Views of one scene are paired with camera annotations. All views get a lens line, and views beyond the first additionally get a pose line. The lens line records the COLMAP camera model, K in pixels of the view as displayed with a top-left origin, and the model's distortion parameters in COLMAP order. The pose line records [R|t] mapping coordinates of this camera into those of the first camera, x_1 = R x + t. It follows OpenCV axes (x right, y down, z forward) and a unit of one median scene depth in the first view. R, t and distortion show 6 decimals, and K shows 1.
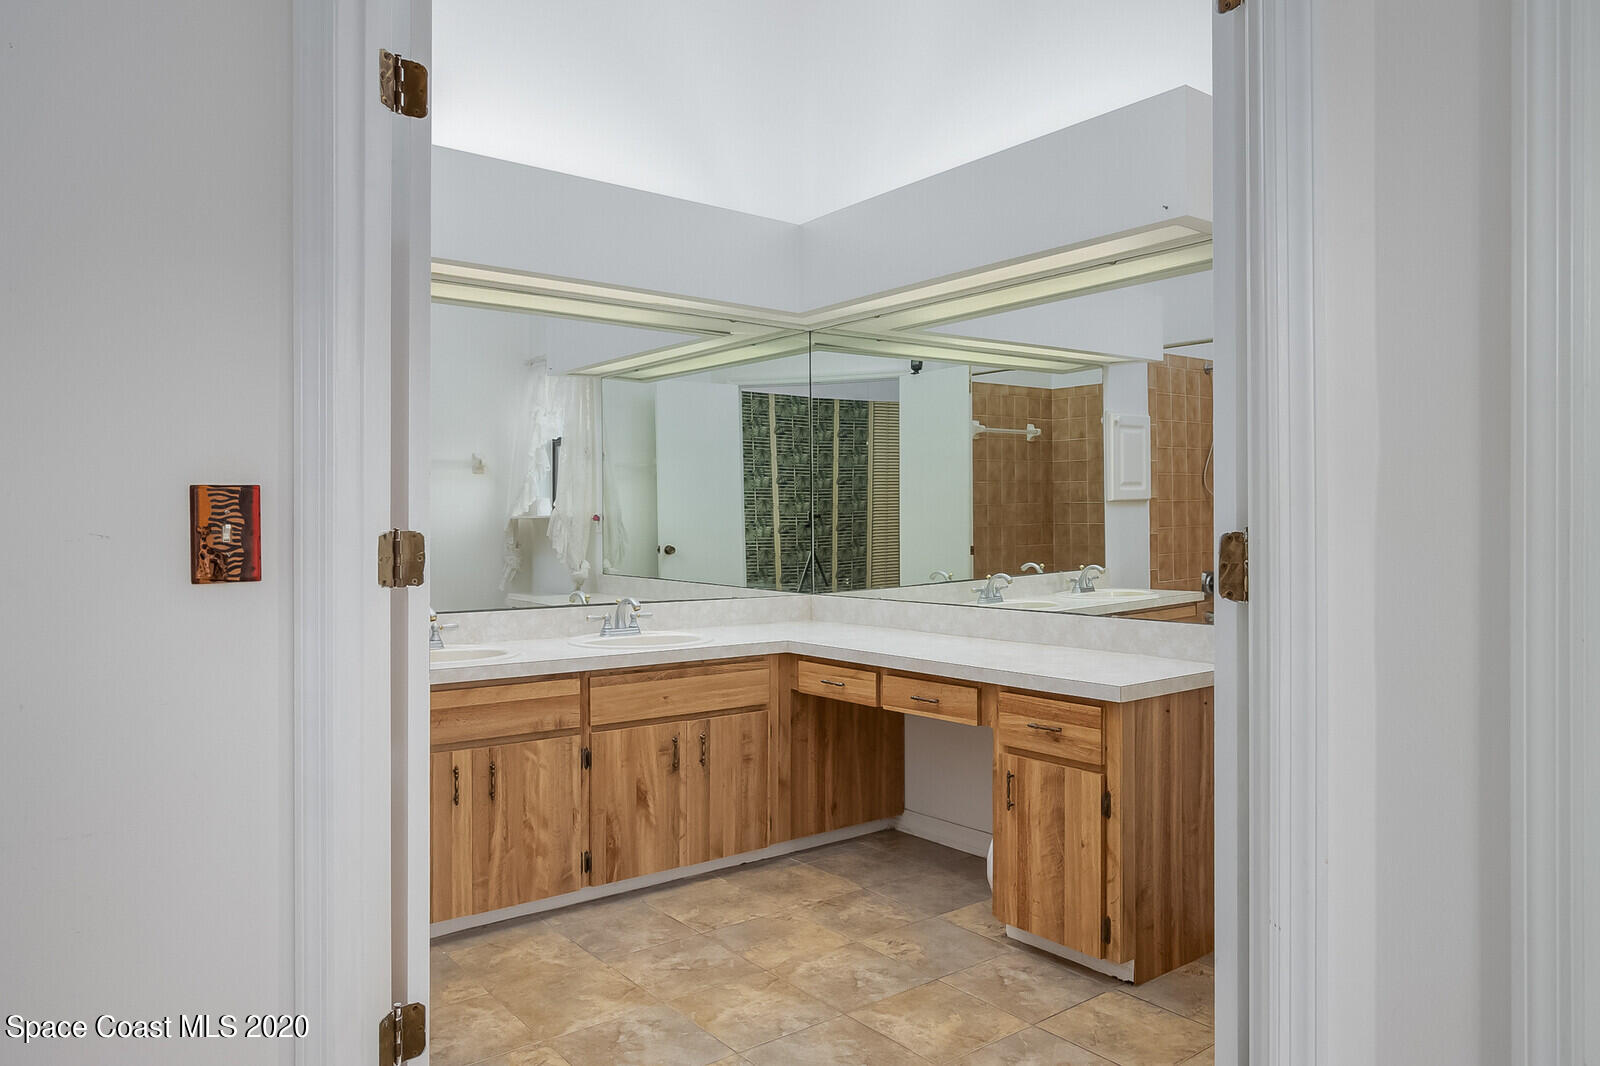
lens RADIAL K [[1072.6, 0, 800.0], [0, 1072.6, 533.0], [0, 0, 1]] dist [0.002598, 0.001980]
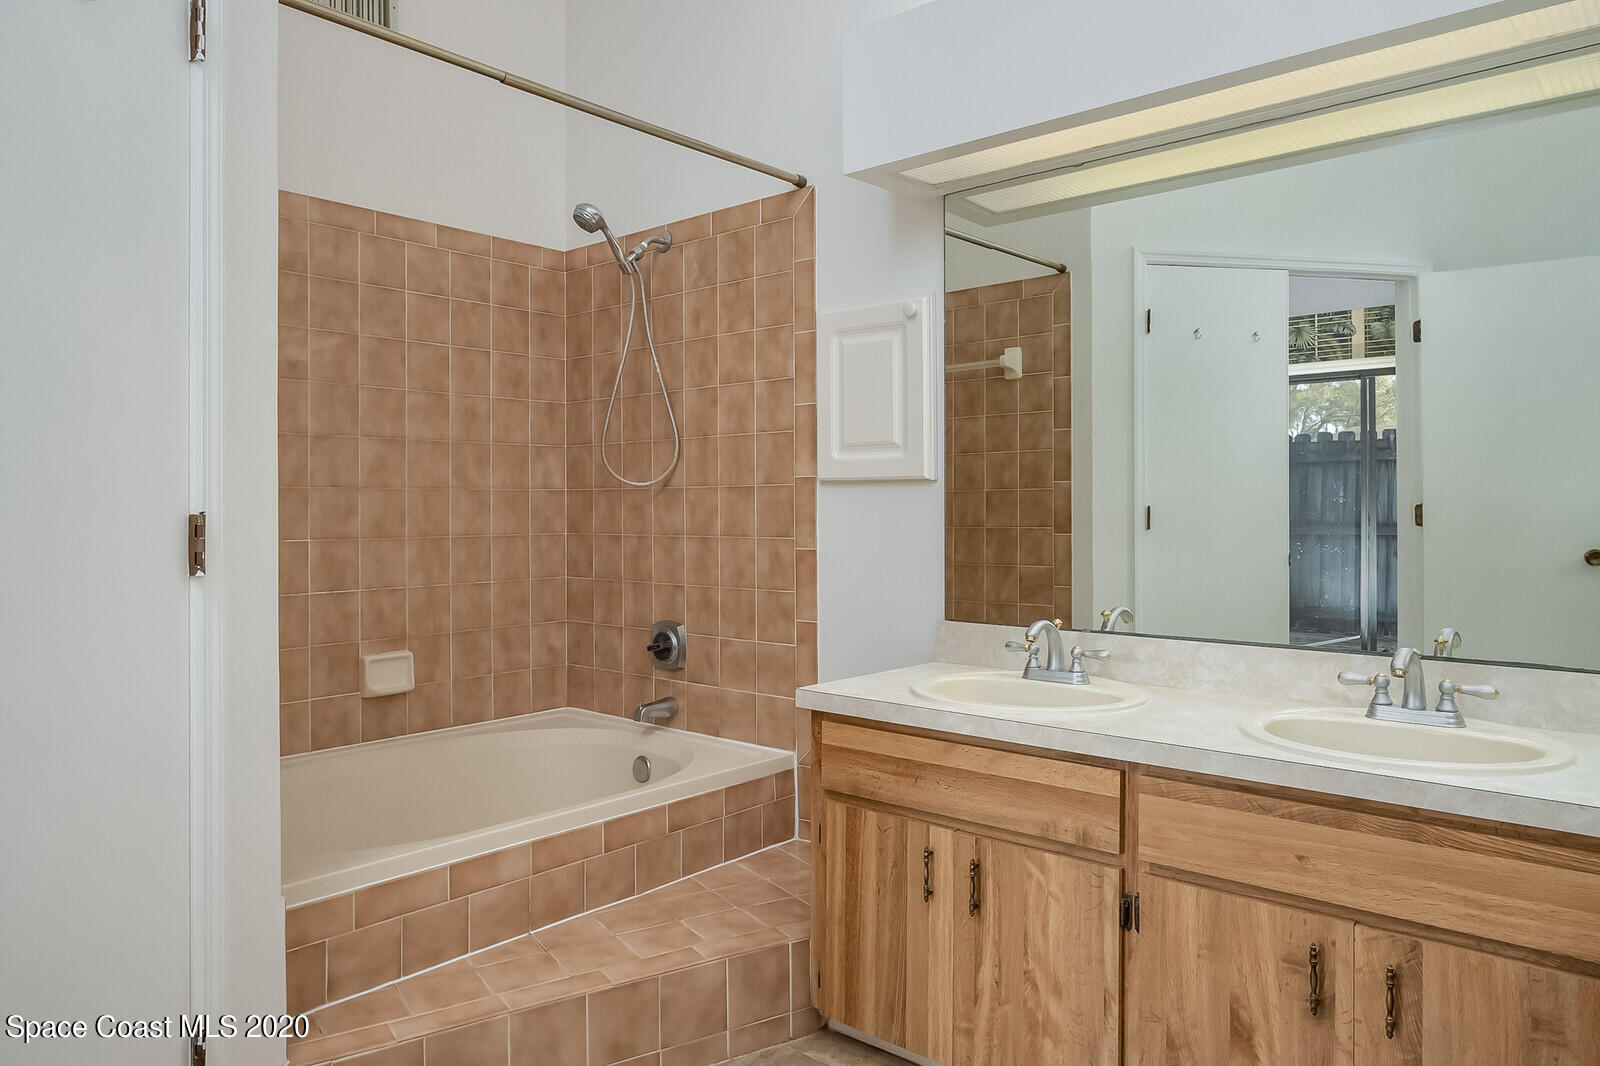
lens RADIAL K [[1072.6, 0, 800.0], [0, 1072.6, 533.0], [0, 0, 1]] dist [0.002598, 0.001980]
pose [[0.188399, 0.022684, -0.981830, 0.326993], [-0.005649, 0.999742, 0.022014, -0.004389], [0.982076, 0.001399, 0.188479, 0.723977]]
